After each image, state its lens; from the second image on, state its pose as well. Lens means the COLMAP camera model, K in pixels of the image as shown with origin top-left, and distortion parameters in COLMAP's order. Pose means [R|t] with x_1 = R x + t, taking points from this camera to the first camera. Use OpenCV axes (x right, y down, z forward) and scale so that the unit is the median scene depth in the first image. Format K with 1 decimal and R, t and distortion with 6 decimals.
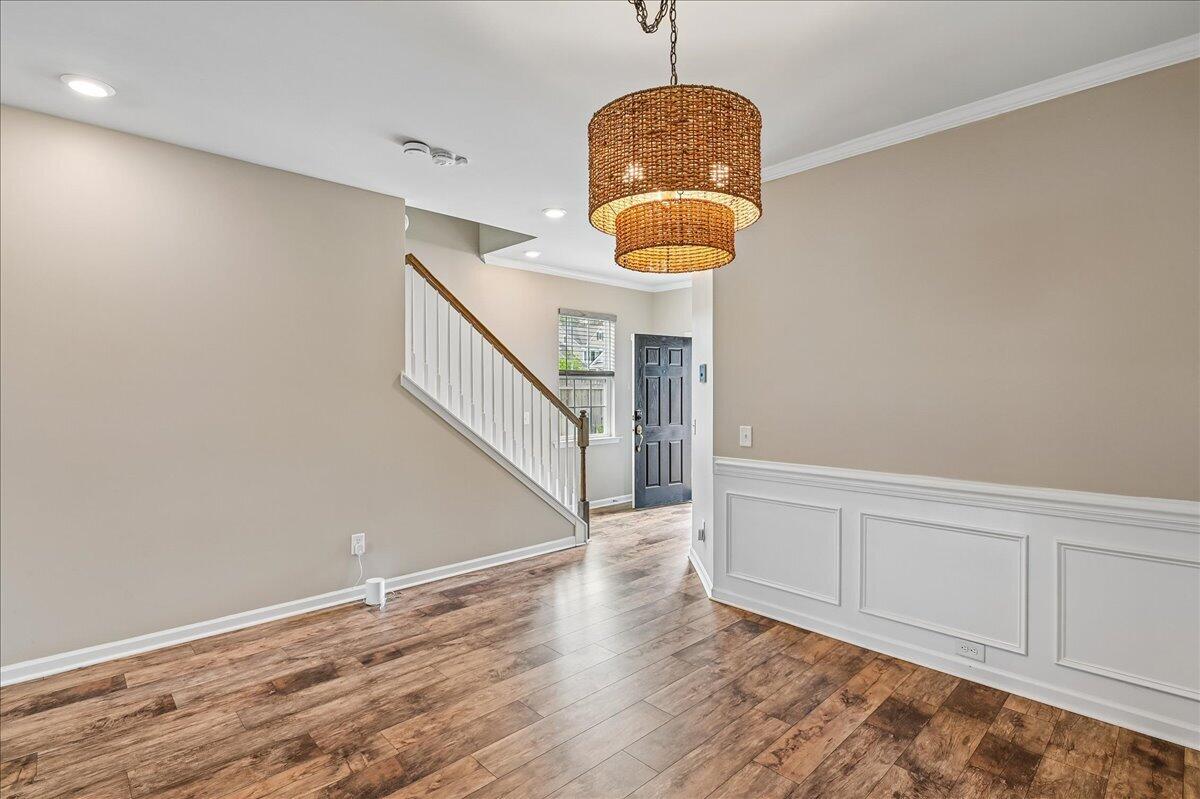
lens RADIAL K [[576.8, 0, 603.4], [0, 576.8, 382.1], [0, 0, 1]] dist [-0.014715, 0.000423]
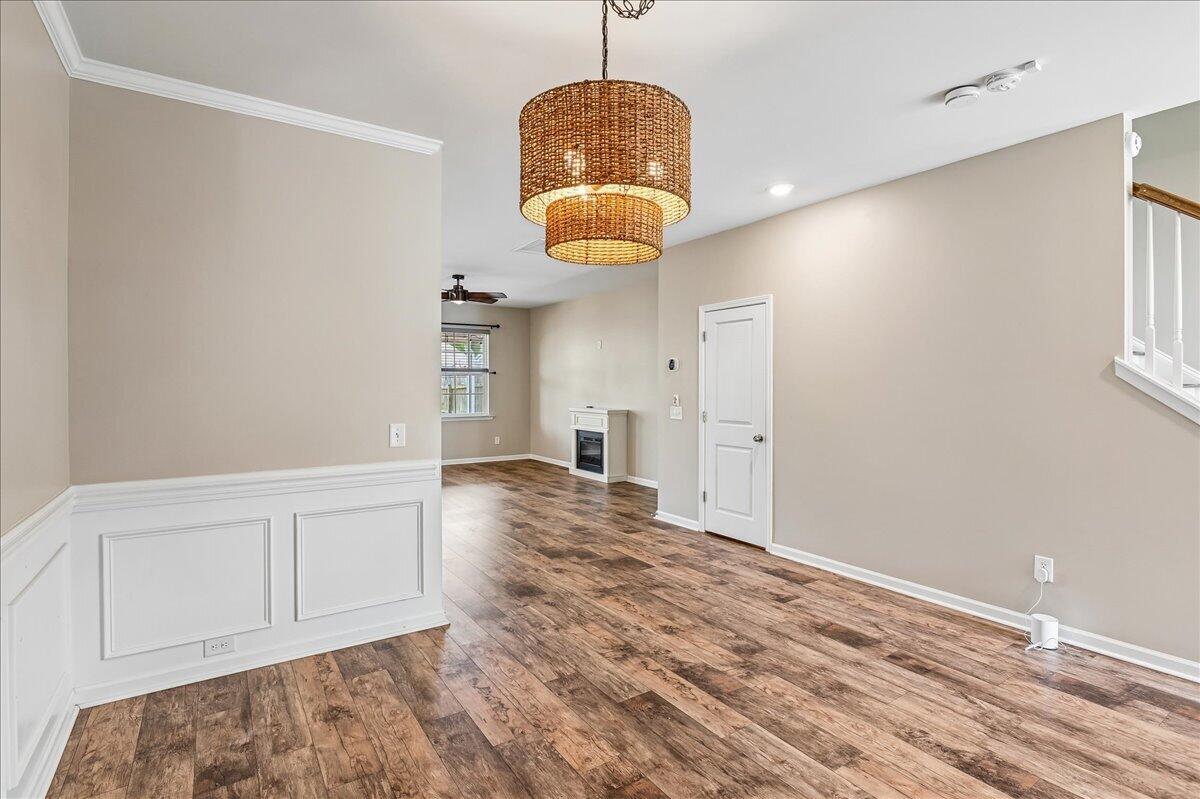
lens RADIAL K [[576.8, 0, 601.6], [0, 576.8, 387.4], [0, 0, 1]] dist [-0.014715, 0.000423]
pose [[-0.176924, 0.004532, -0.984214, 0.657498], [0.009463, 0.999951, 0.002903, 0.015928], [0.984179, -0.008800, -0.176958, 0.696899]]
